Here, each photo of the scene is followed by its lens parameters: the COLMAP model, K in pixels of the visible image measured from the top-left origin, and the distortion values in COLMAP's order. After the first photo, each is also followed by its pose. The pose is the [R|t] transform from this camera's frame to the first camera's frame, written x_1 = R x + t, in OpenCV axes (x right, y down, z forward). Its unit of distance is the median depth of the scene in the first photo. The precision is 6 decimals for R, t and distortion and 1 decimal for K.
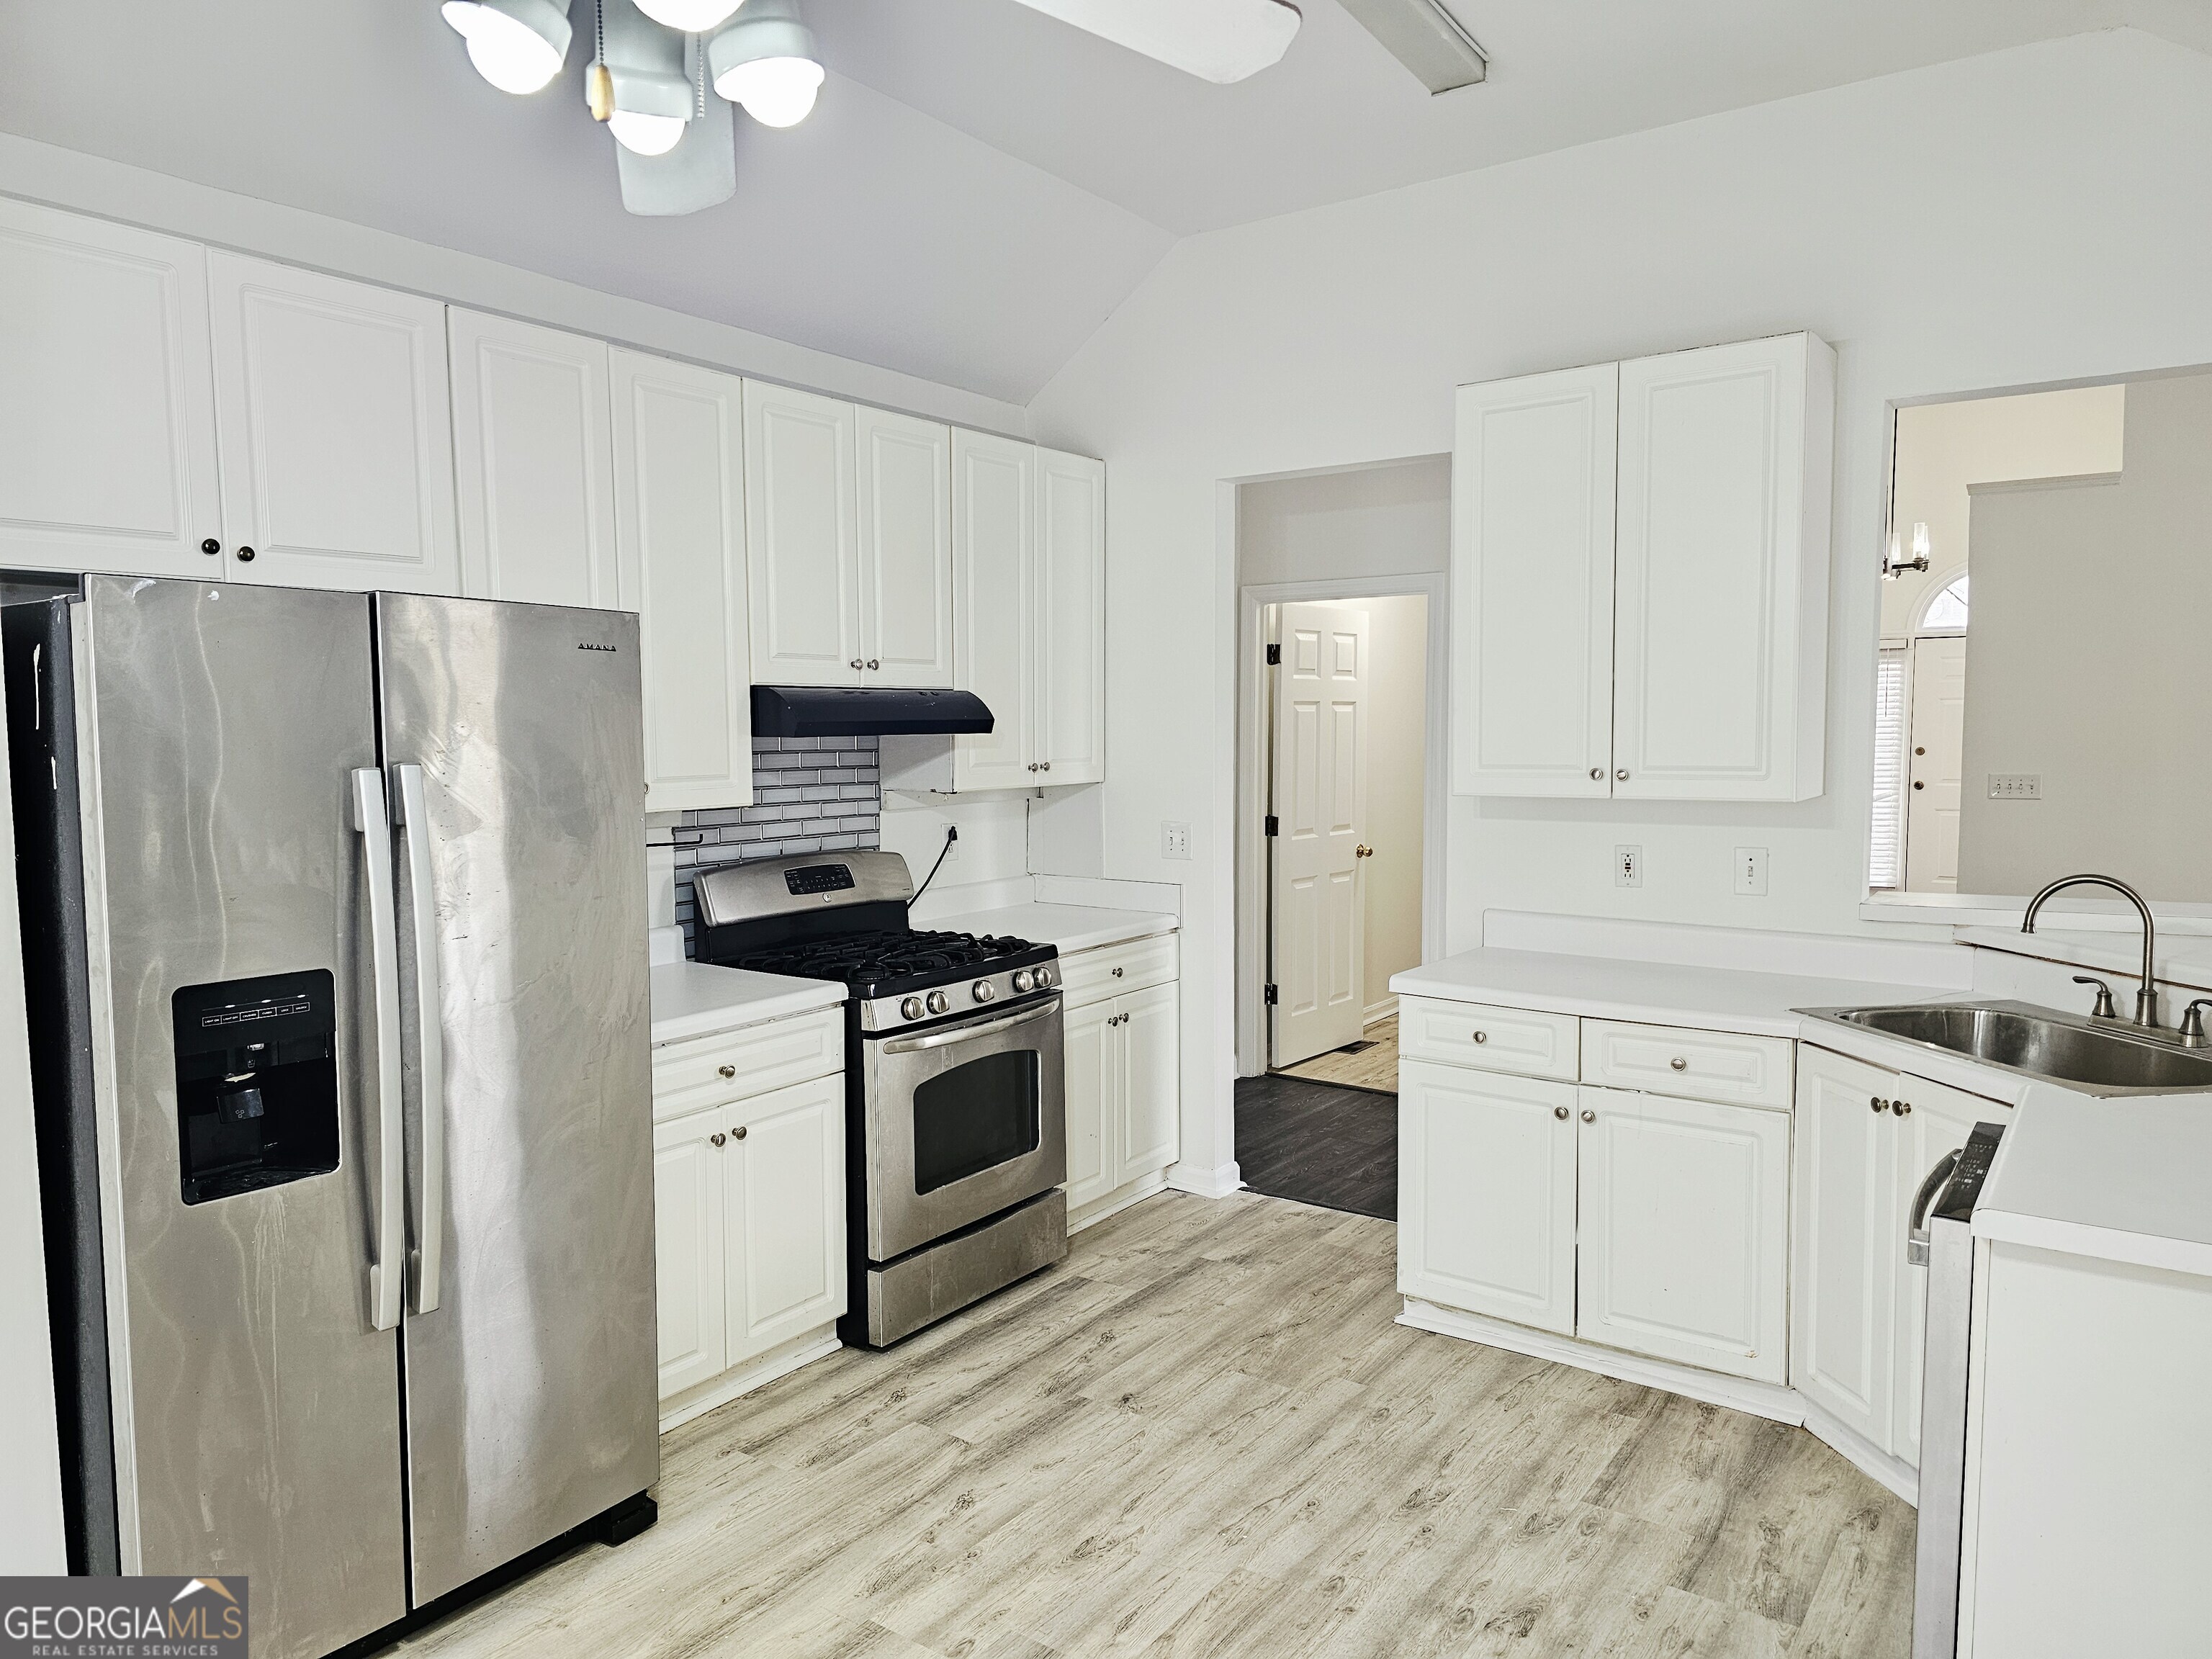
lens RADIAL K [[1490.3, 0, 1111.6], [0, 1490.3, 822.4], [0, 0, 1]] dist [0.011282, -0.001018]
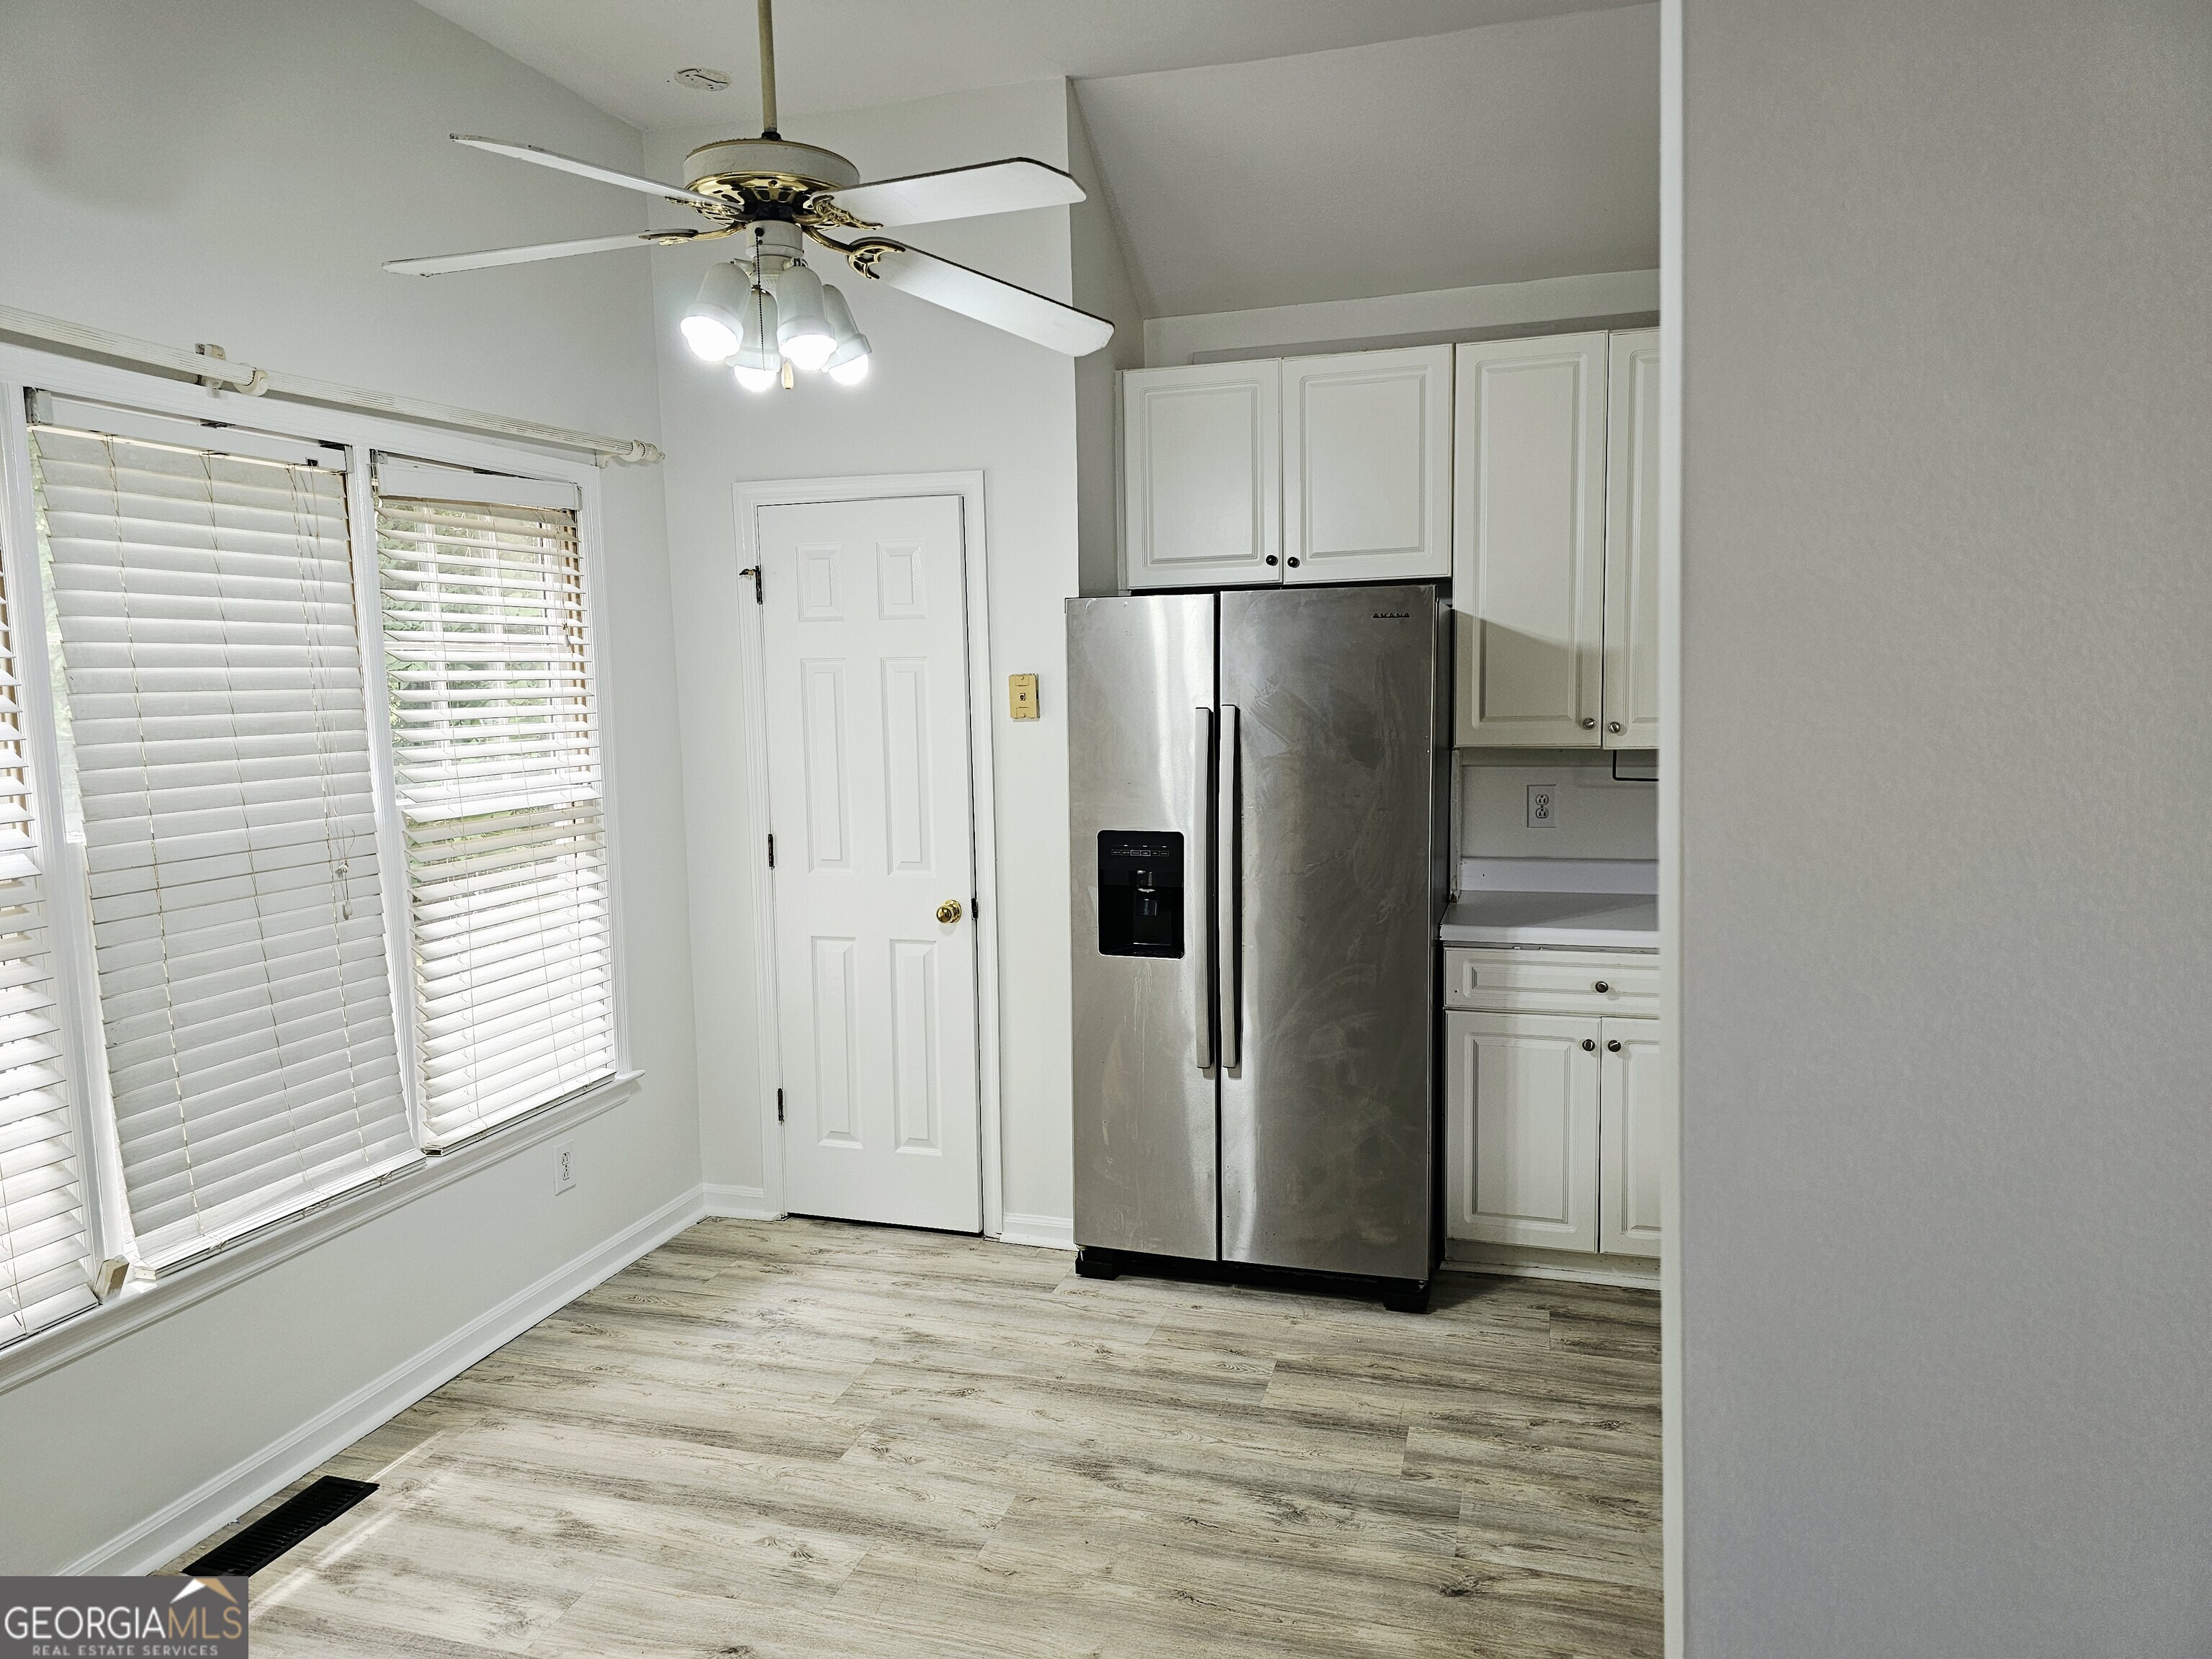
lens RADIAL K [[1490.3, 0, 1109.6], [0, 1490.3, 837.5], [0, 0, 1]] dist [0.011282, -0.001018]
pose [[0.300092, 0.093801, -0.949287, 0.810708], [-0.048779, 0.995361, 0.082934, -0.019757], [0.952662, 0.021417, 0.303275, 0.382388]]
